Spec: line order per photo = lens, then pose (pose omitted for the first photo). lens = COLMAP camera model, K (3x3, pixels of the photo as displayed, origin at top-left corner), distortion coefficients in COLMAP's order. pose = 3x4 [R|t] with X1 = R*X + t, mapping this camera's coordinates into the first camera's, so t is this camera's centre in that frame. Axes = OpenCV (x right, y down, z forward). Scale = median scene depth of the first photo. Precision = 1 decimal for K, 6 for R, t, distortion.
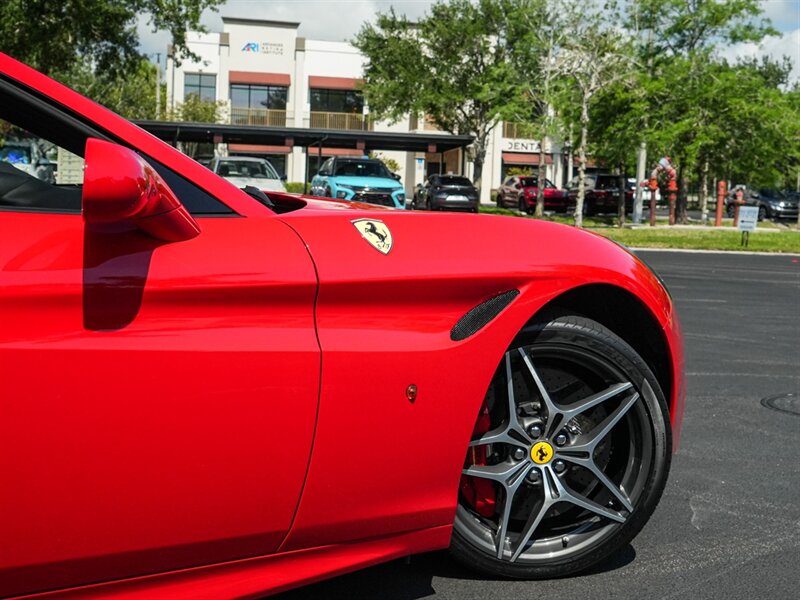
lens RADIAL K [[1055.5, 0, 465.3], [0, 1055.5, 212.1], [0, 0, 1]] dist [-0.020246, 0.014350]
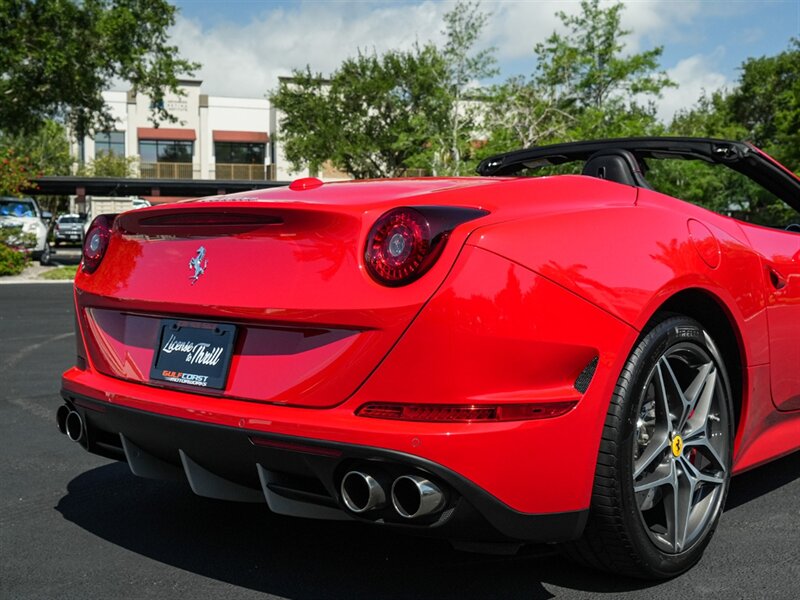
lens RADIAL K [[998.7, 0, 435.1], [0, 998.7, 275.1], [0, 0, 1]] dist [0.019275, -0.031458]
pose [[0.993282, -0.041651, 0.107966, -0.086067], [0.039135, 0.998913, 0.025317, -0.000199], [-0.108903, -0.020921, 0.993832, -0.060155]]
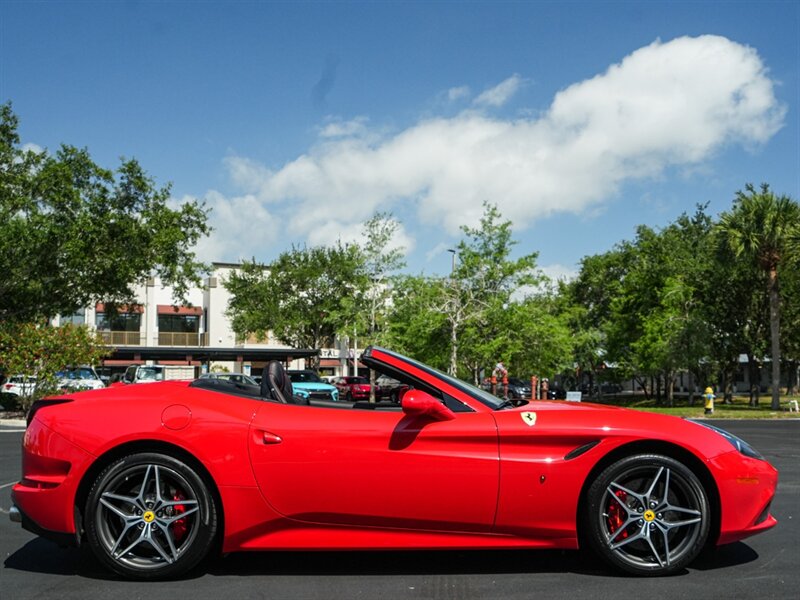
lens RADIAL K [[850.7, 0, 419.3], [0, 850.7, 302.9], [0, 0, 1]] dist [-0.025773, 0.006547]
pose [[0.968563, -0.018717, 0.248063, -0.200851], [0.047127, 0.992914, -0.109091, -0.006408], [-0.244264, 0.117352, 0.962582, -0.168286]]
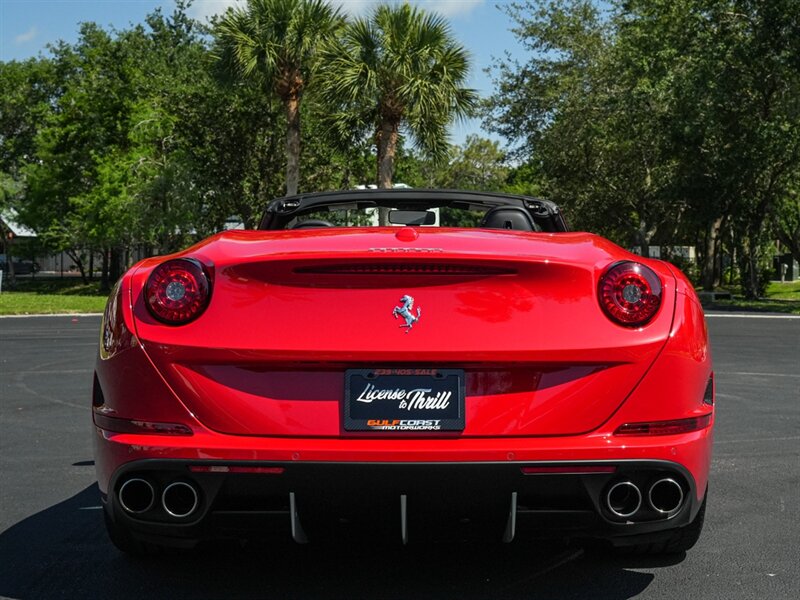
lens RADIAL K [[1162.0, 0, 448.7], [0, 1162.0, 272.3], [0, 0, 1]] dist [-0.008133, 0.021386]
pose [[0.674425, -0.035933, 0.737468, -0.170289], [0.033406, 0.999277, 0.018140, -0.005098], [-0.737587, 0.012402, 0.675138, -0.044664]]
